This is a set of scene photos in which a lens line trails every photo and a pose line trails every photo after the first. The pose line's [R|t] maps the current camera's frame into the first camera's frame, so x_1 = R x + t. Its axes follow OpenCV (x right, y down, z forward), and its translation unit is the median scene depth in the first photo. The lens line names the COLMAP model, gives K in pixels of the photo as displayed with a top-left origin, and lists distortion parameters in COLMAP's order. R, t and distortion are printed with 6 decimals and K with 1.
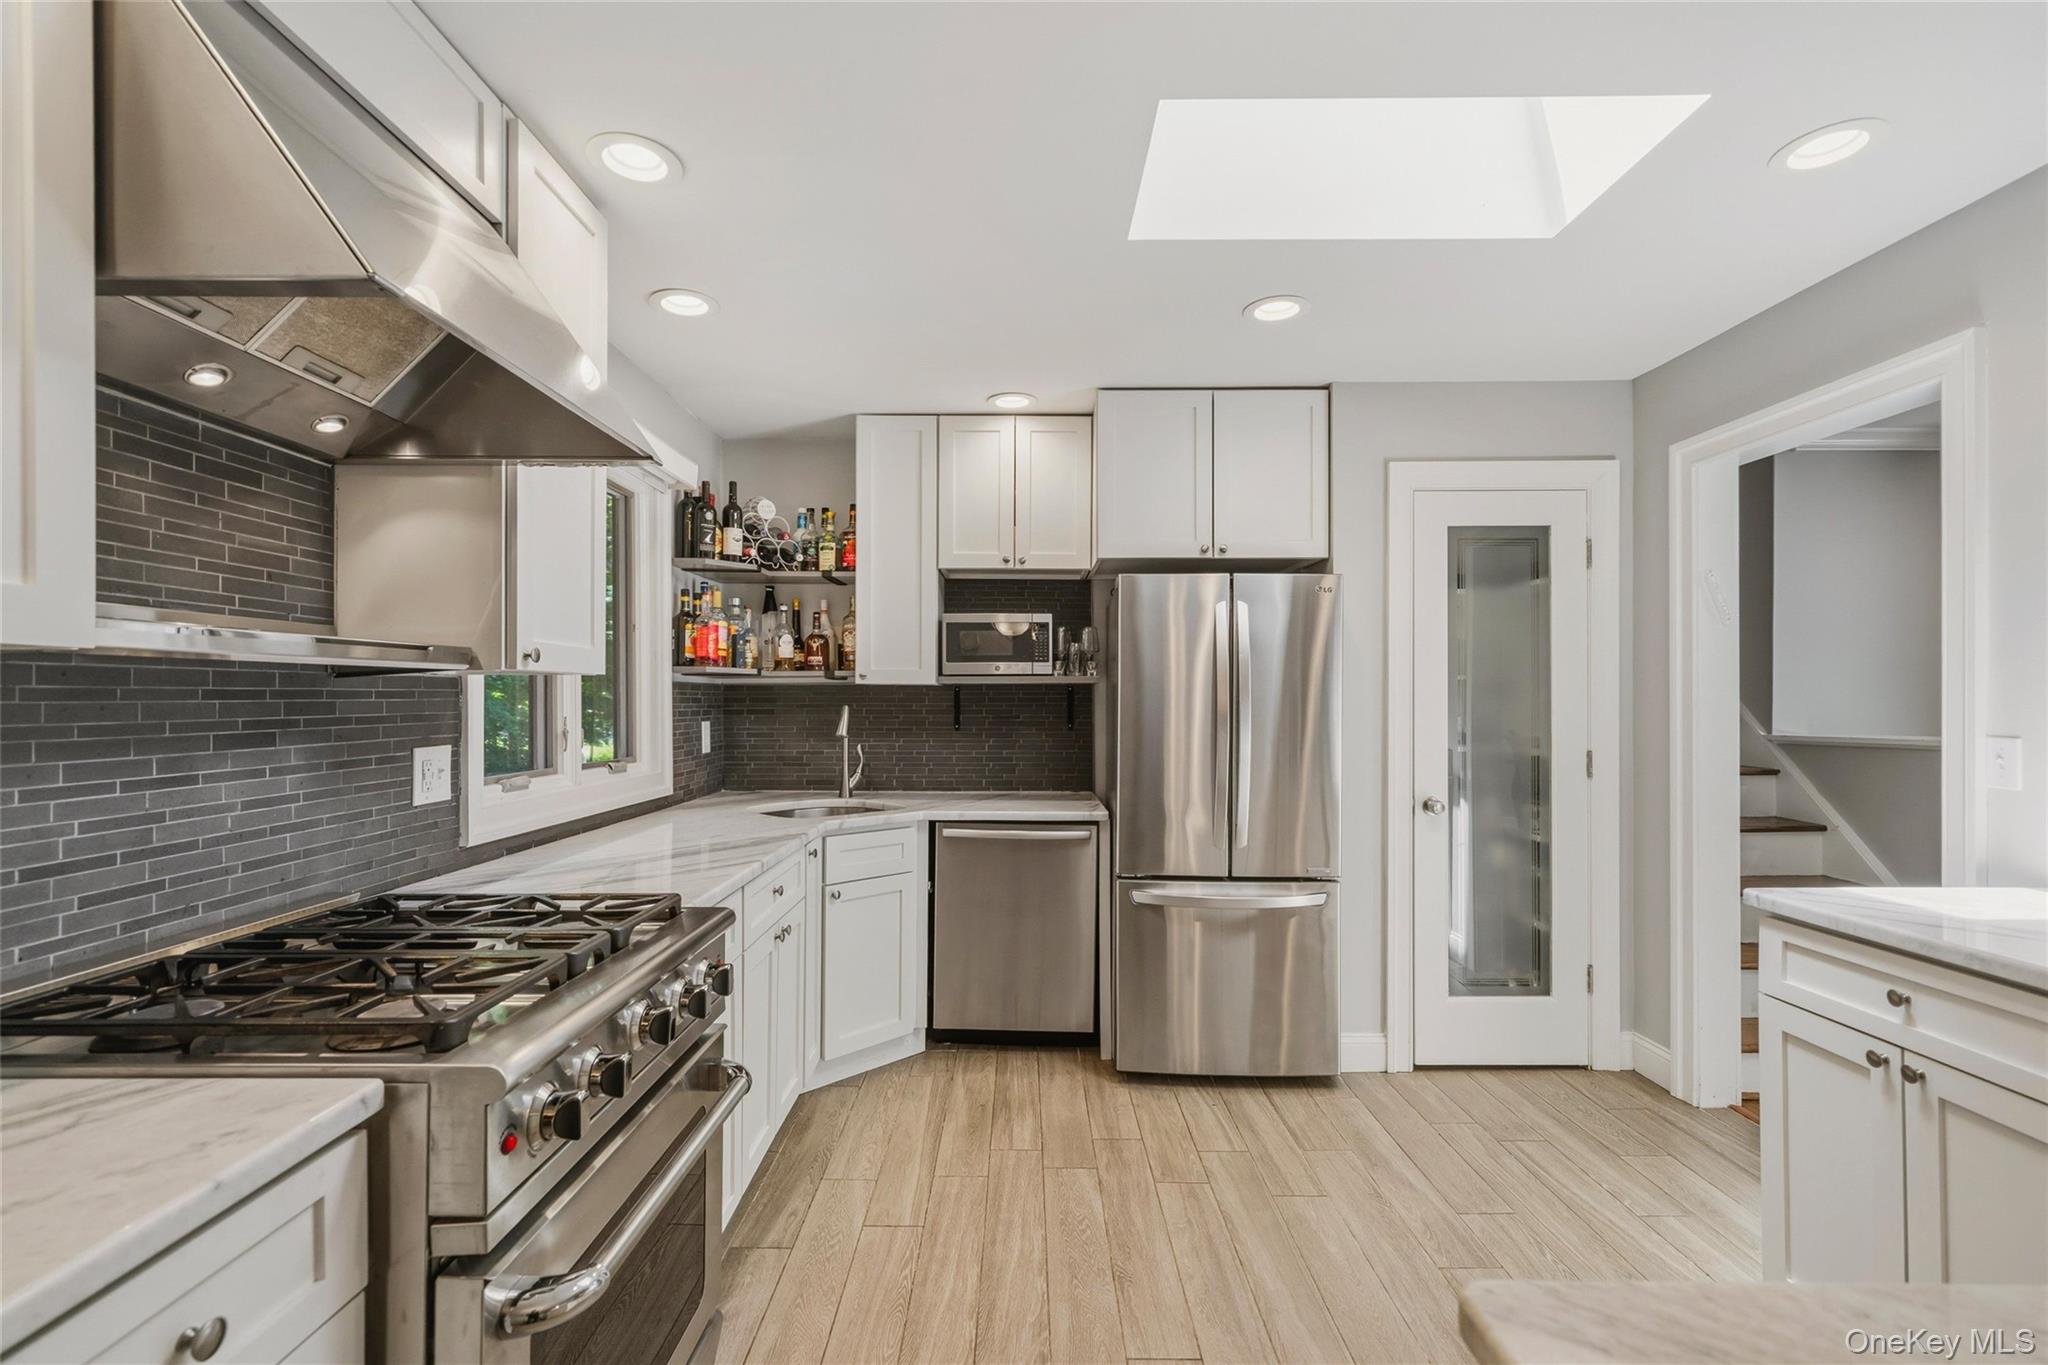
lens RADIAL K [[909.1, 0, 1019.7], [0, 909.1, 696.0], [0, 0, 1]] dist [-0.013623, 0.000149]
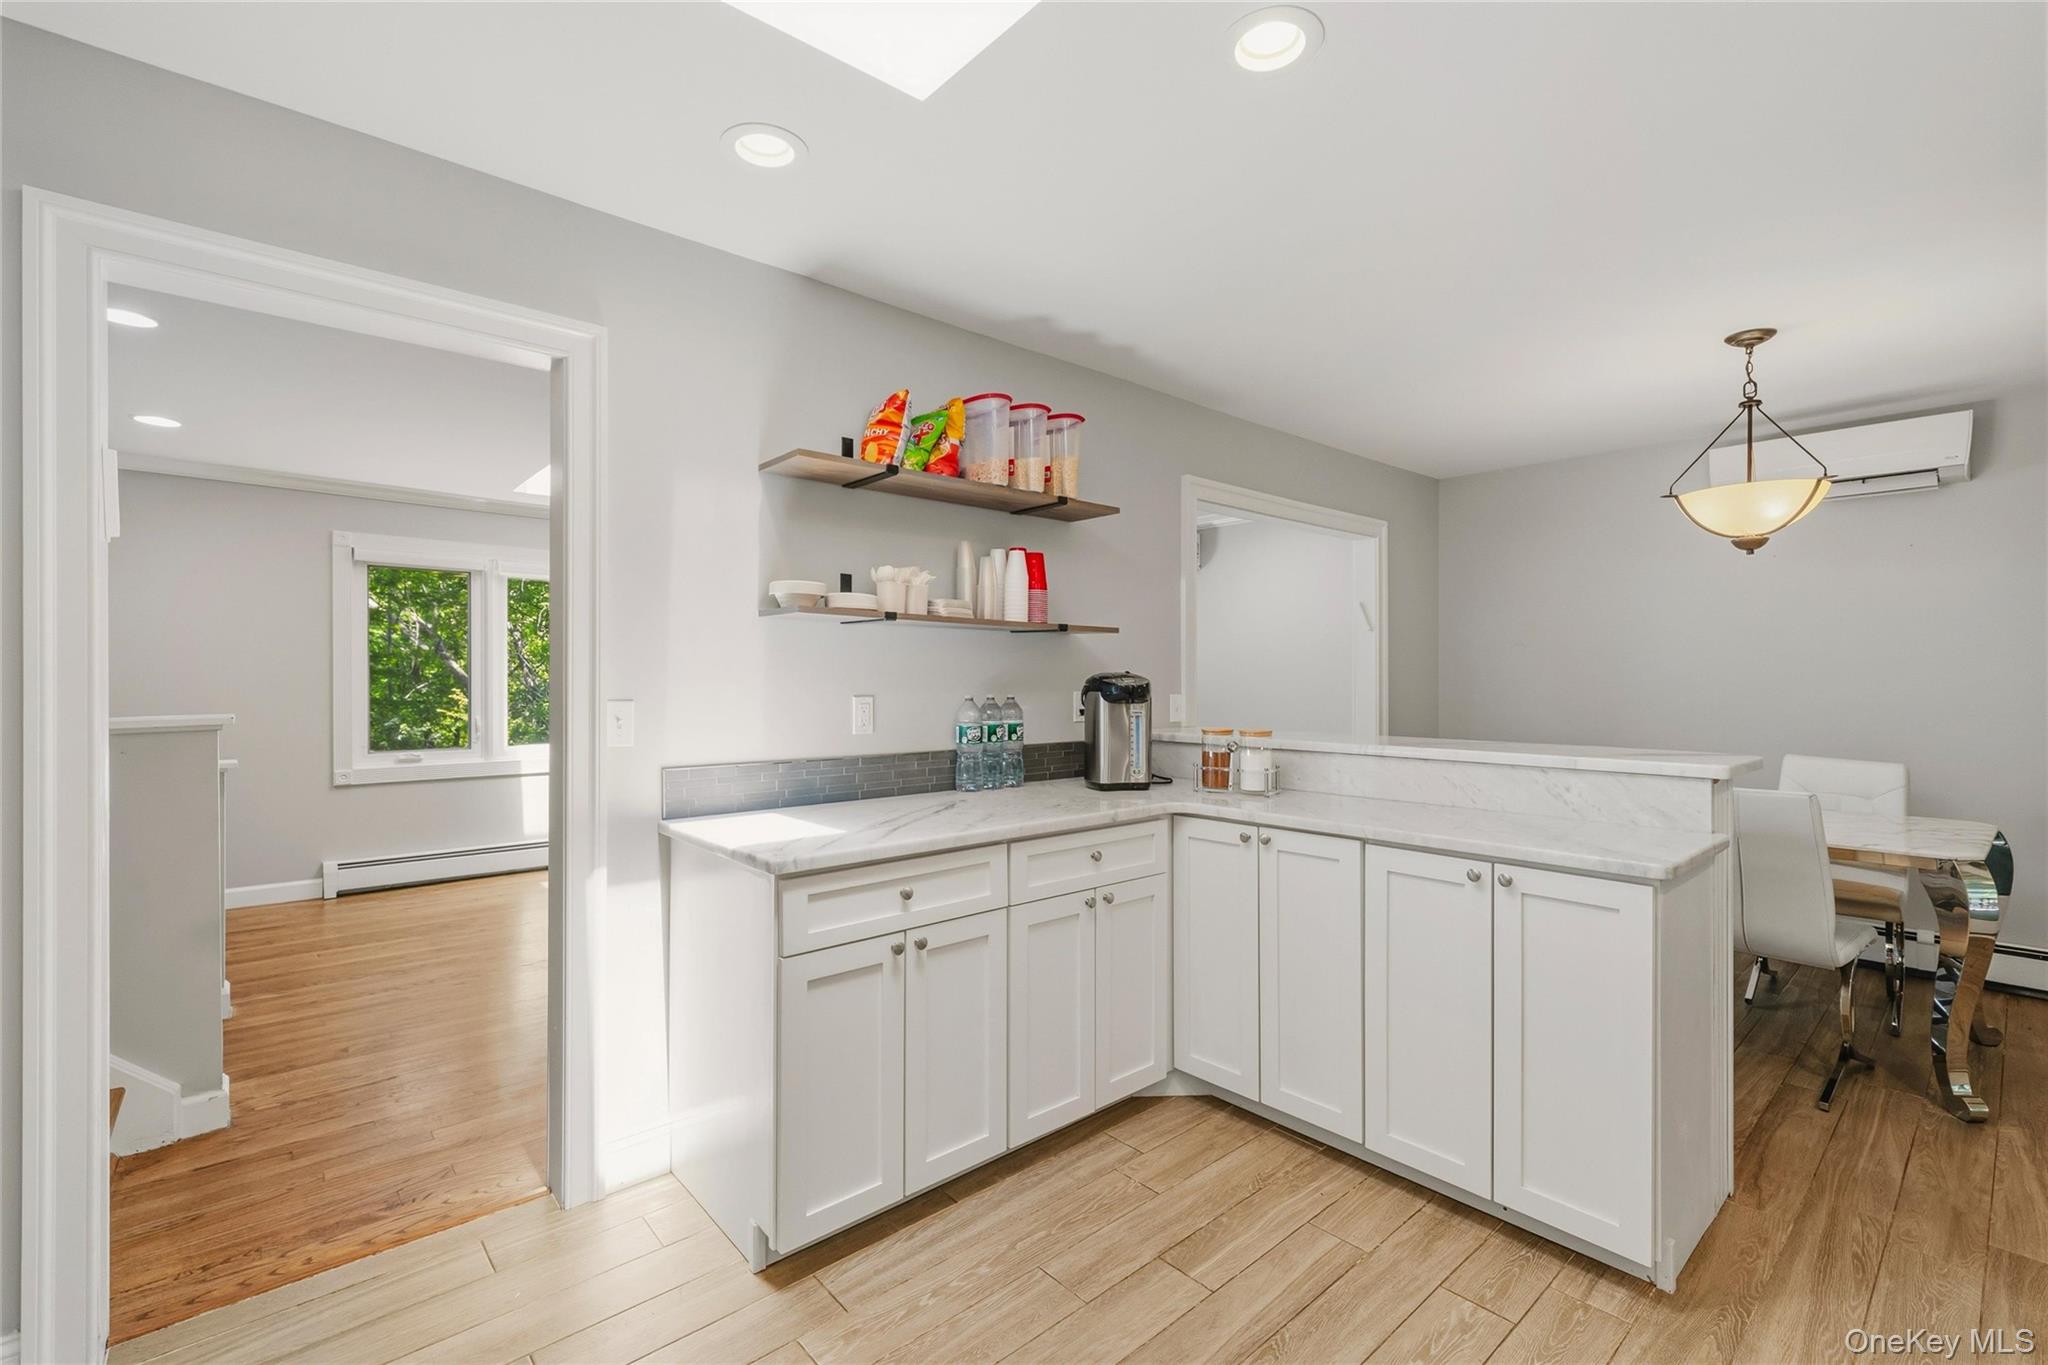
lens RADIAL K [[897.3, 0, 1020.1], [0, 897.3, 678.3], [0, 0, 1]] dist [0.000040, 0.000586]
pose [[-0.664857, 0.000737, 0.746971, -0.054783], [-0.000958, 0.999998, -0.001839, 0.012030], [-0.746970, -0.001938, -0.664854, 0.868763]]
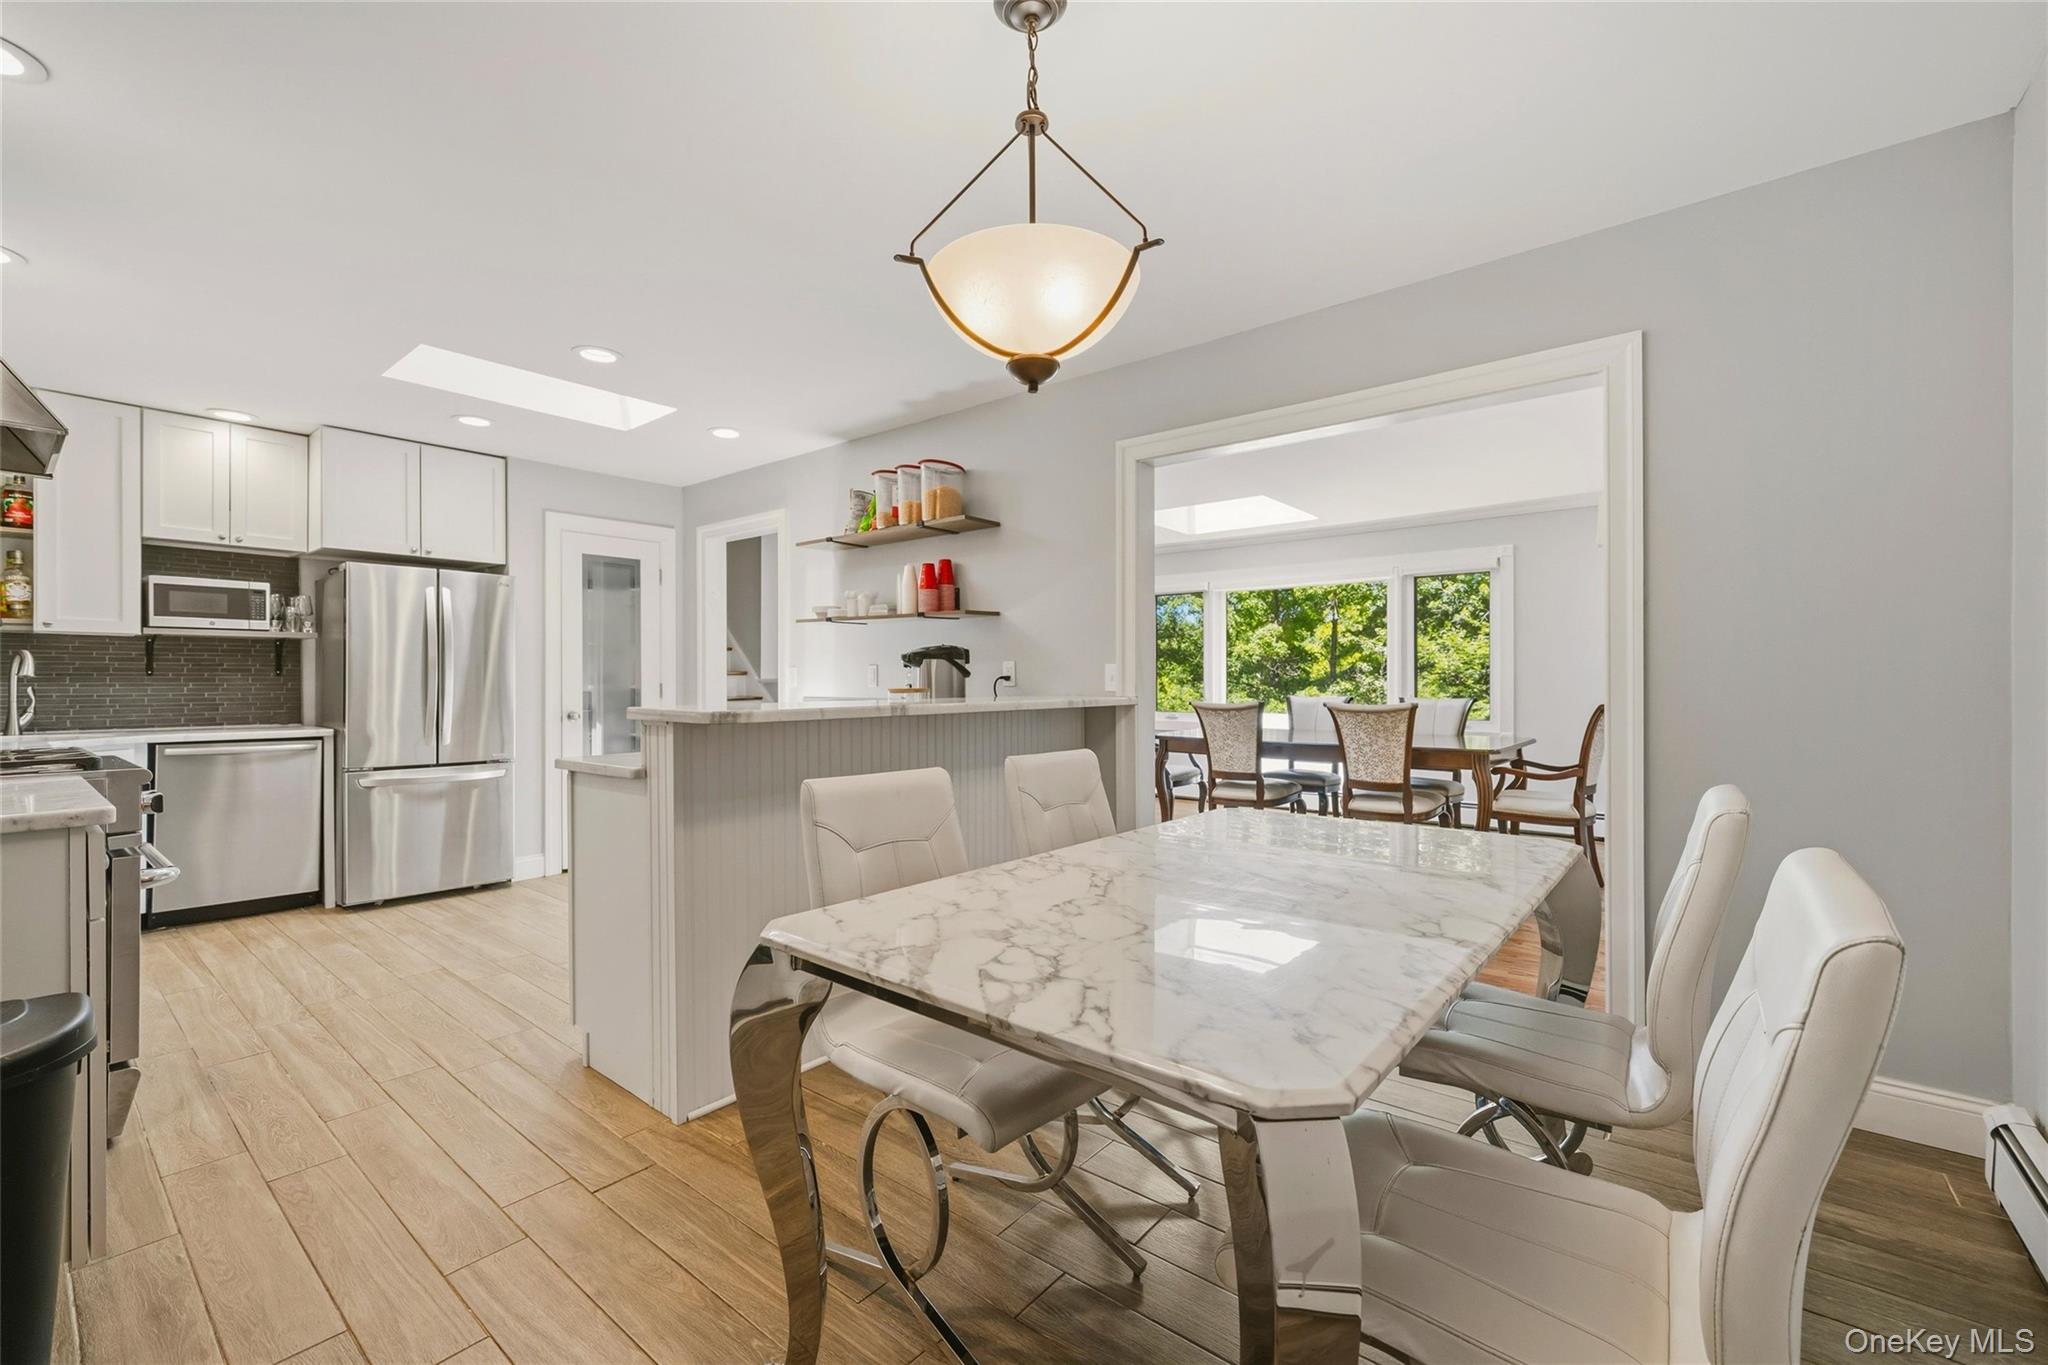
lens RADIAL K [[855.3, 0, 1024.0], [0, 855.3, 682.5], [0, 0, 1]] dist [-0.000941, 0.000115]
pose [[0.629880, -0.002800, 0.776688, -0.262654], [-0.000103, 0.999993, 0.003688, 0.052307], [-0.776693, -0.002403, 0.629875, -0.681079]]
